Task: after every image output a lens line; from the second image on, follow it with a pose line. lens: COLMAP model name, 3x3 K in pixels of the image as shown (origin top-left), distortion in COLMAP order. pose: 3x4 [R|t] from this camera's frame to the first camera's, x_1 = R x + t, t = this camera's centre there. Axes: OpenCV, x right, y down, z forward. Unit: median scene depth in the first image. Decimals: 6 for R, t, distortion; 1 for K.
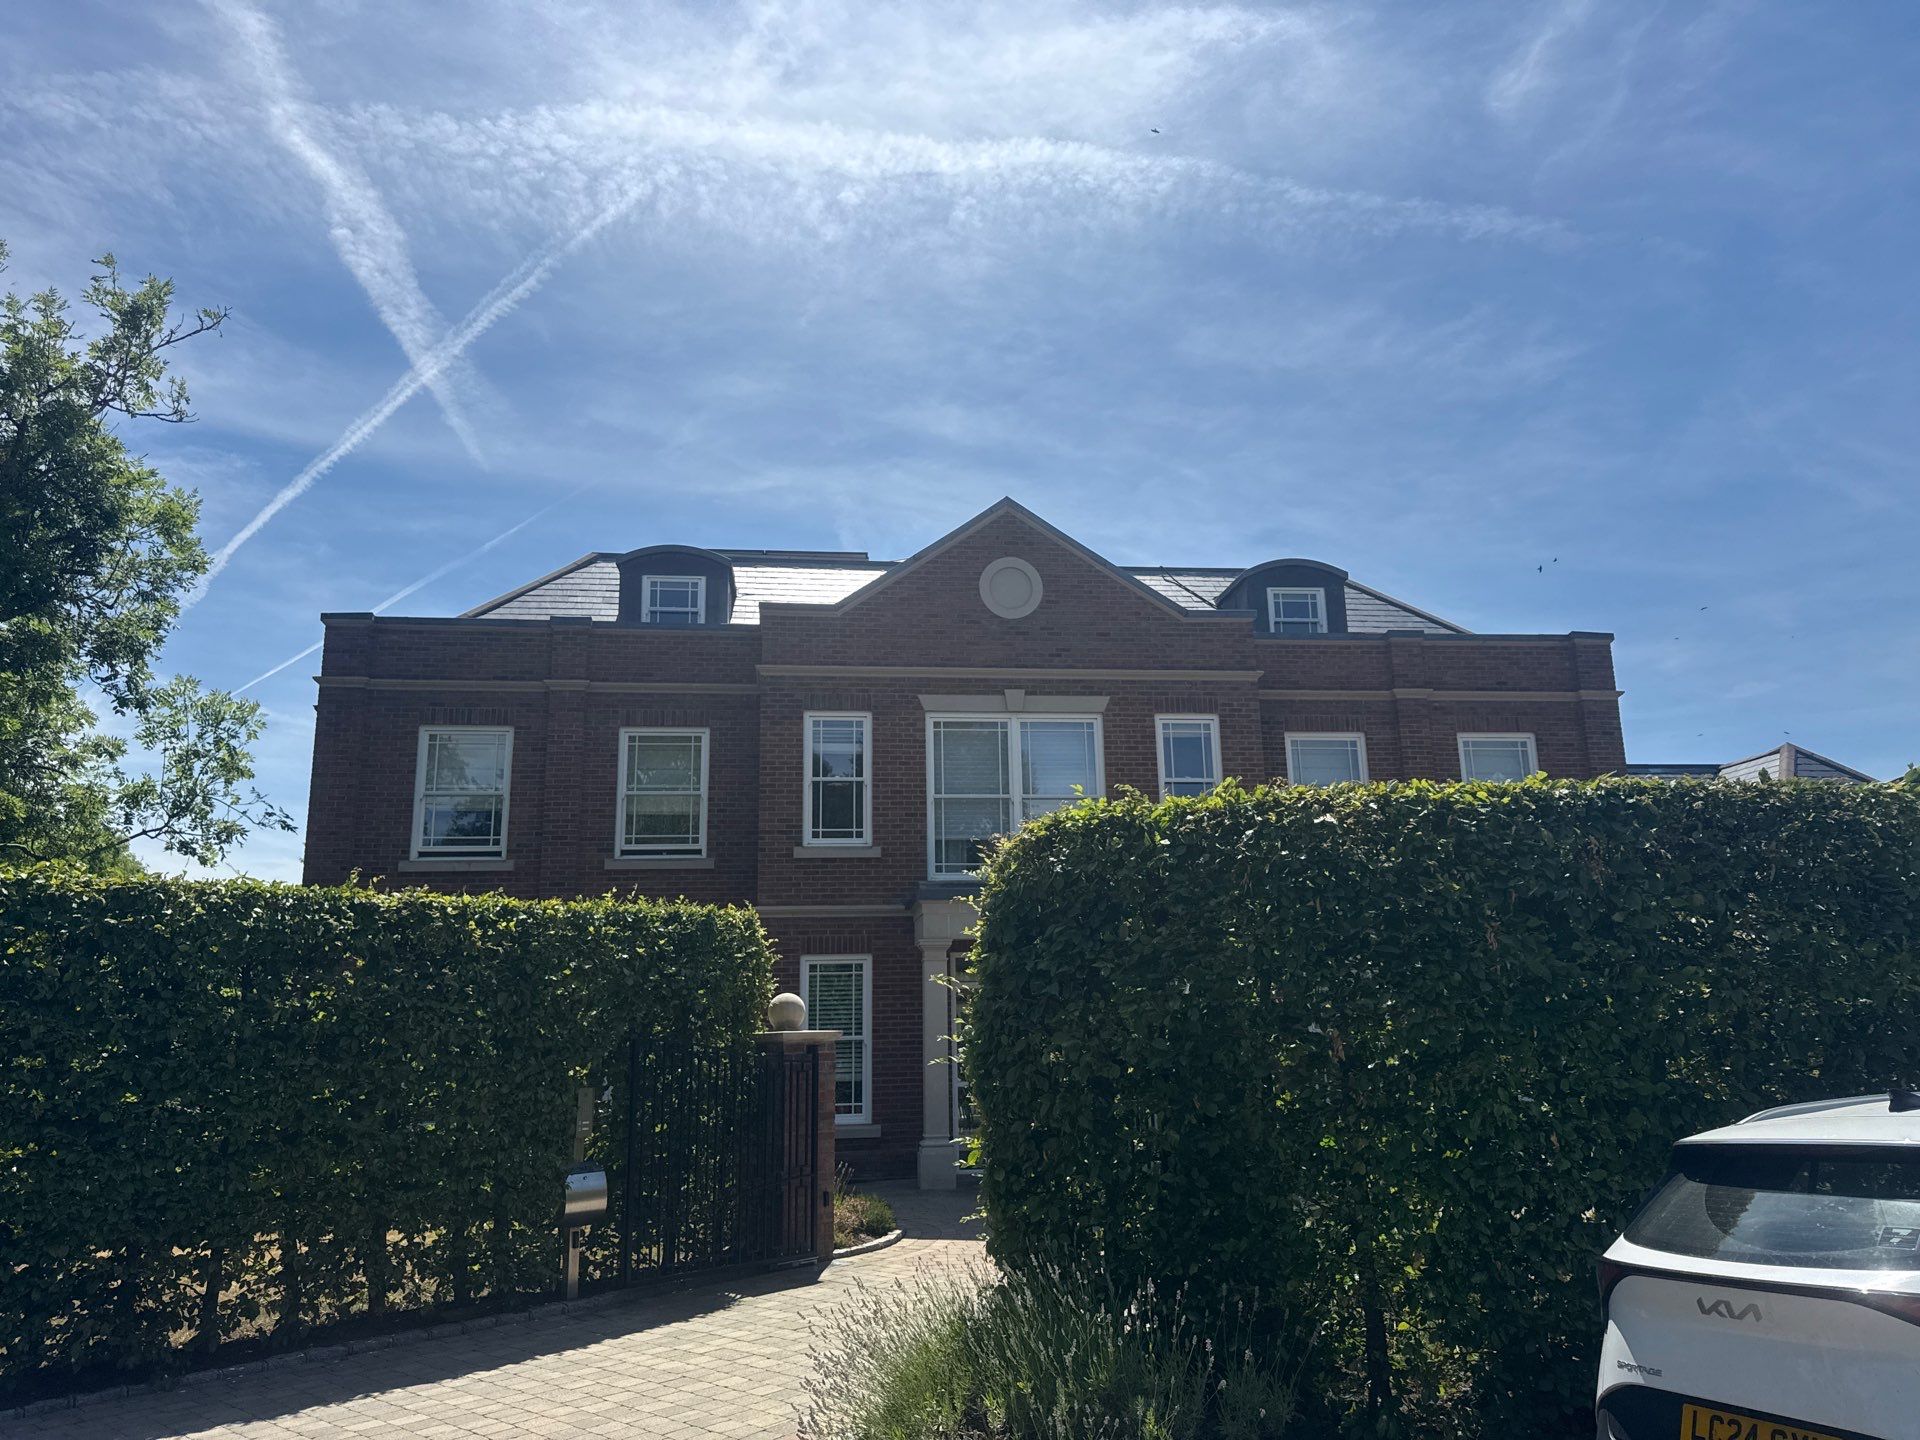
lens RADIAL K [[1383.0, 0, 960.0], [0, 1383.0, 720.0], [0, 0, 1]] dist [0.098728, -0.000448]
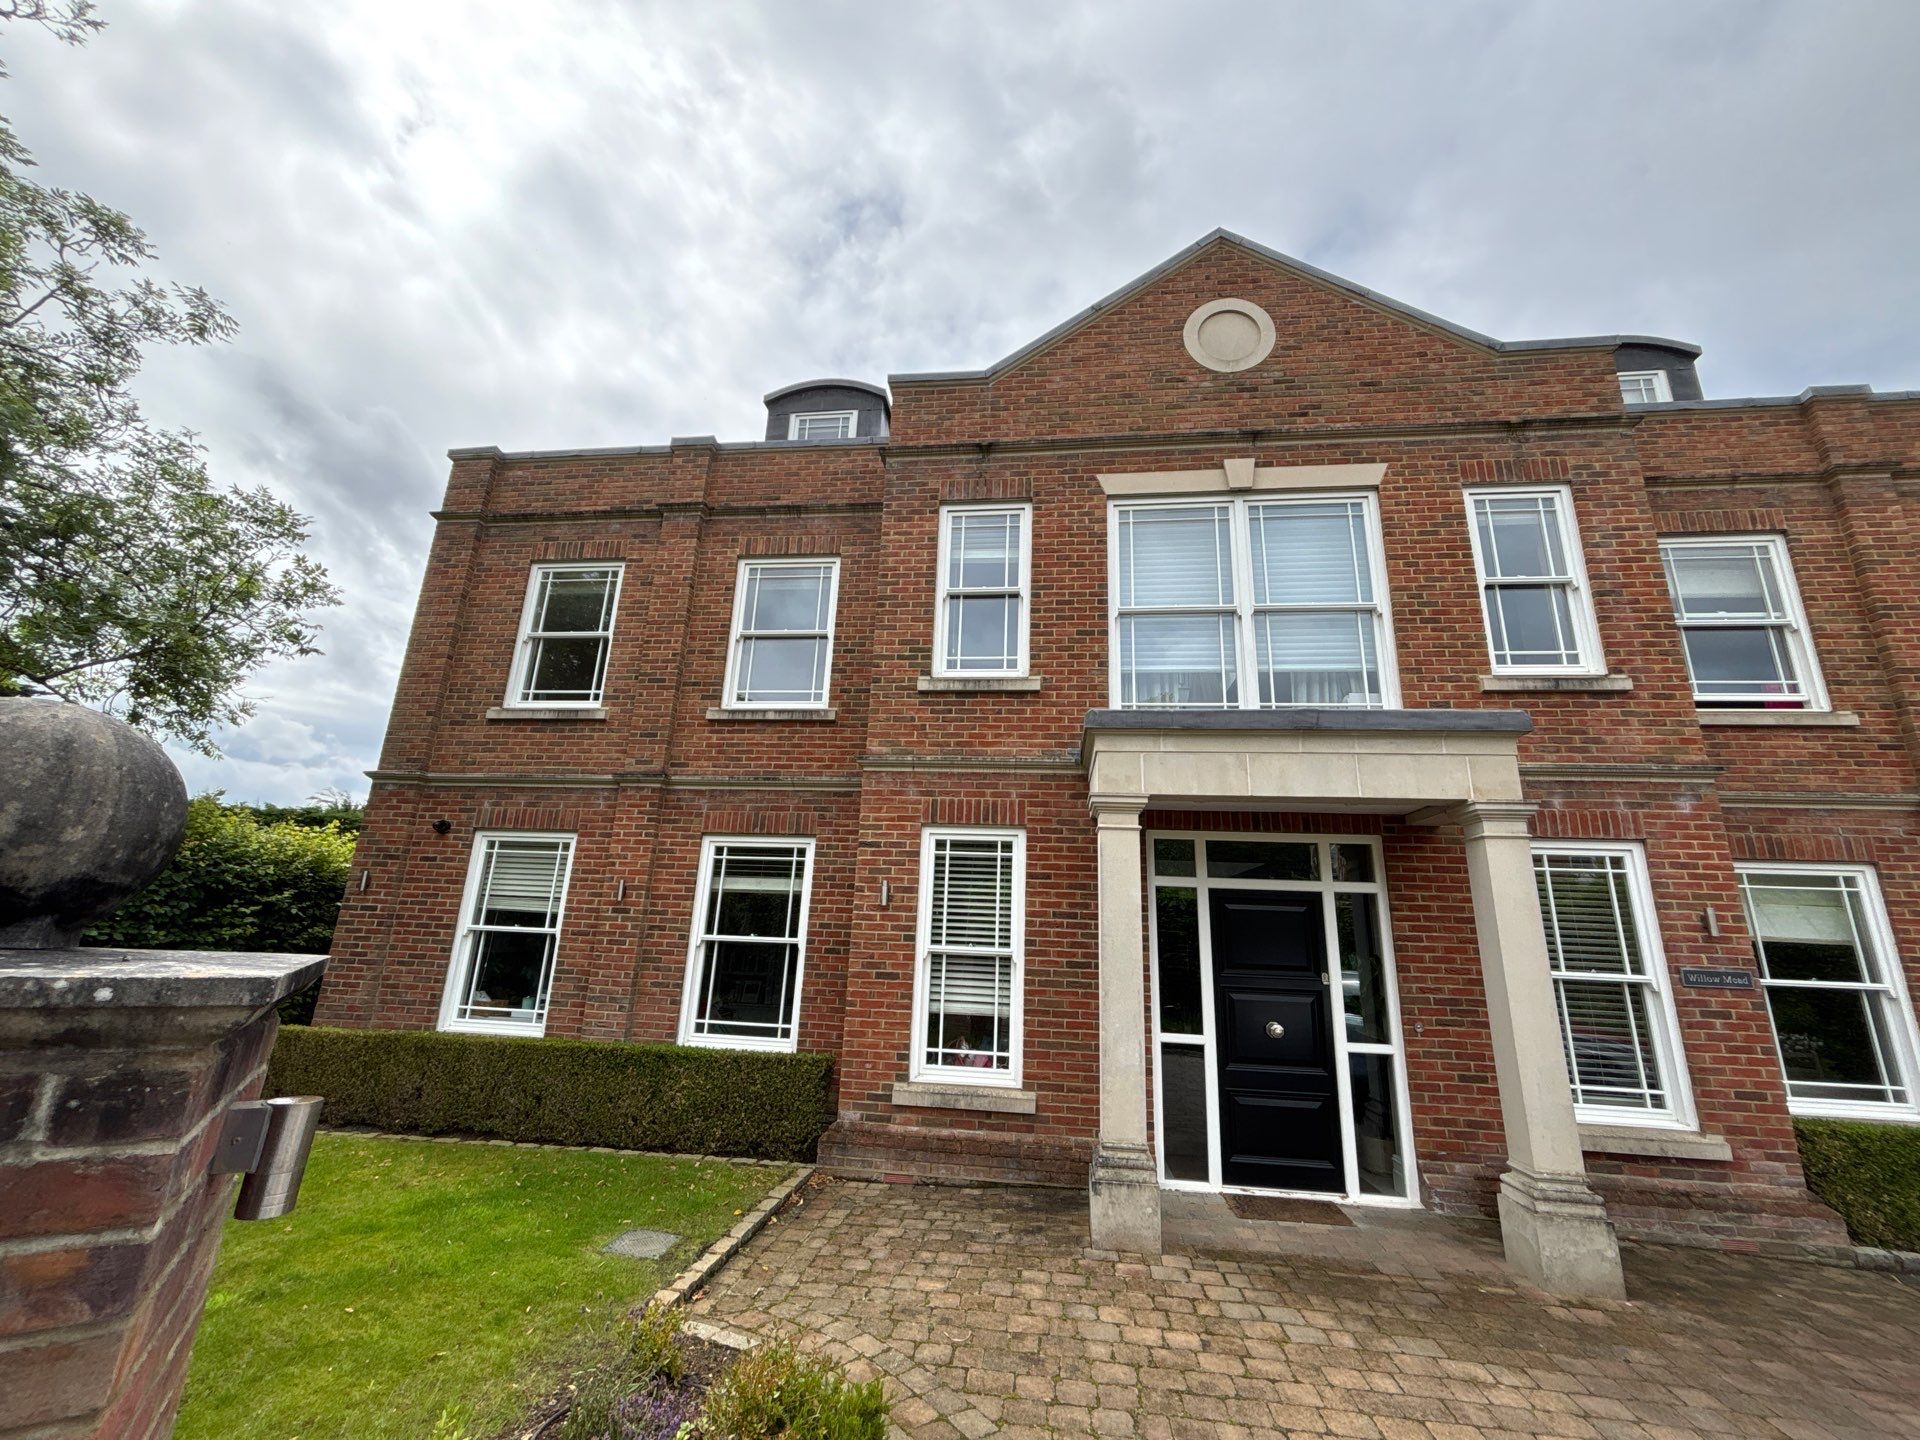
lens RADIAL K [[786.9, 0, 960.0], [0, 786.9, 720.0], [0, 0, 1]] dist [0.030238, -0.000281]
pose [[0.975967, -0.003239, -0.217896, -0.010701], [-0.001913, 0.999724, -0.023428, 0.121253], [0.217912, 0.023282, 0.975691, 0.598268]]
